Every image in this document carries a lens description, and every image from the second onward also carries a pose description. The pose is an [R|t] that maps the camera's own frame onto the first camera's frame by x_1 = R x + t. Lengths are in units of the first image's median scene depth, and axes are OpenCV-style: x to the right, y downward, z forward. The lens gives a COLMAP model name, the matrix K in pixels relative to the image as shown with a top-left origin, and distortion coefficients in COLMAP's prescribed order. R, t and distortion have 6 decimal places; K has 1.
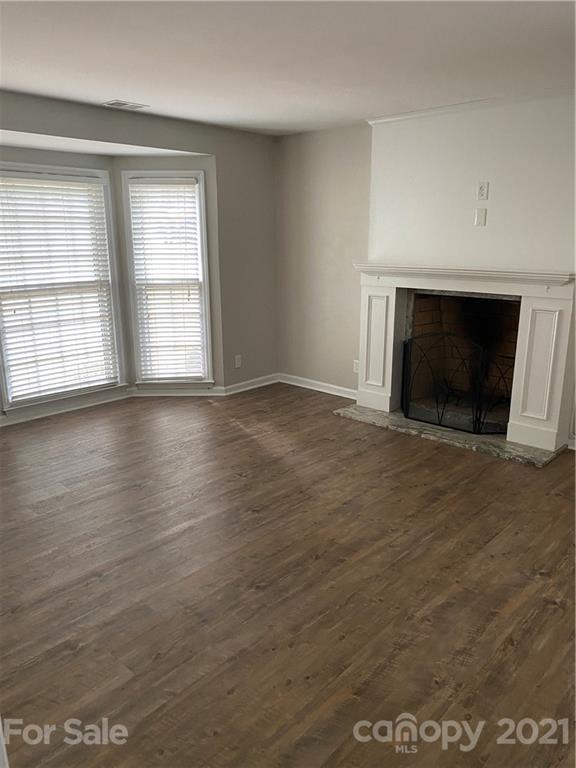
lens RADIAL K [[586.0, 0, 288.0], [0, 586.0, 384.0], [0, 0, 1]] dist [0.015564, -0.013906]
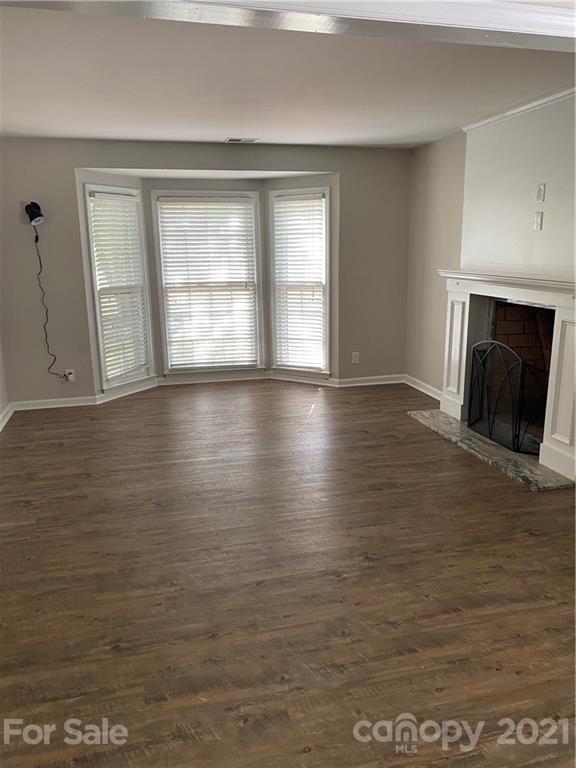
lens RADIAL K [[587.7, 0, 288.0], [0, 587.7, 384.0], [0, 0, 1]] dist [0.102022, -0.295044]
pose [[0.836532, 0.117744, -0.535117, 0.450230], [-0.127813, 0.991628, 0.018385, 0.006184], [0.532802, 0.053016, 0.844578, 0.004973]]
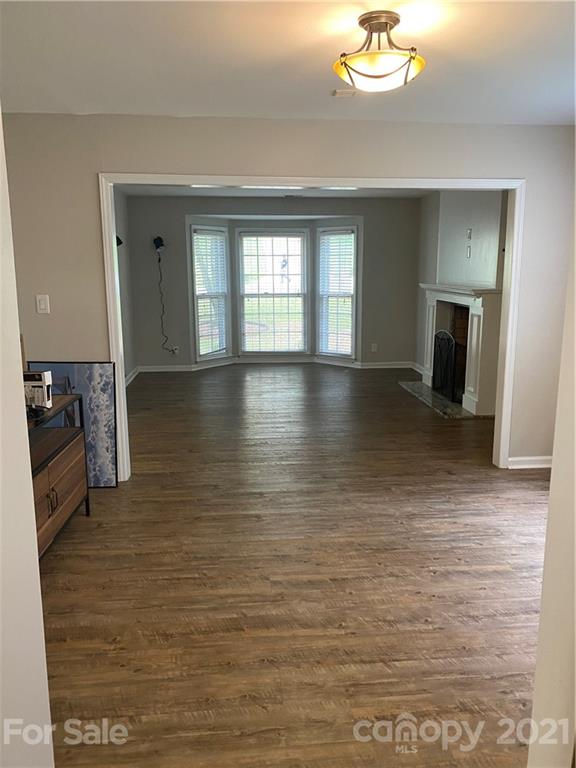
lens RADIAL K [[586.0, 0, 288.0], [0, 586.0, 384.0], [0, 0, 1]] dist [0.015564, -0.013906]
pose [[0.733303, 0.135046, -0.666356, 0.857262], [-0.170411, 0.985298, 0.012152, 0.081139], [0.658200, 0.104643, 0.745535, -0.289434]]
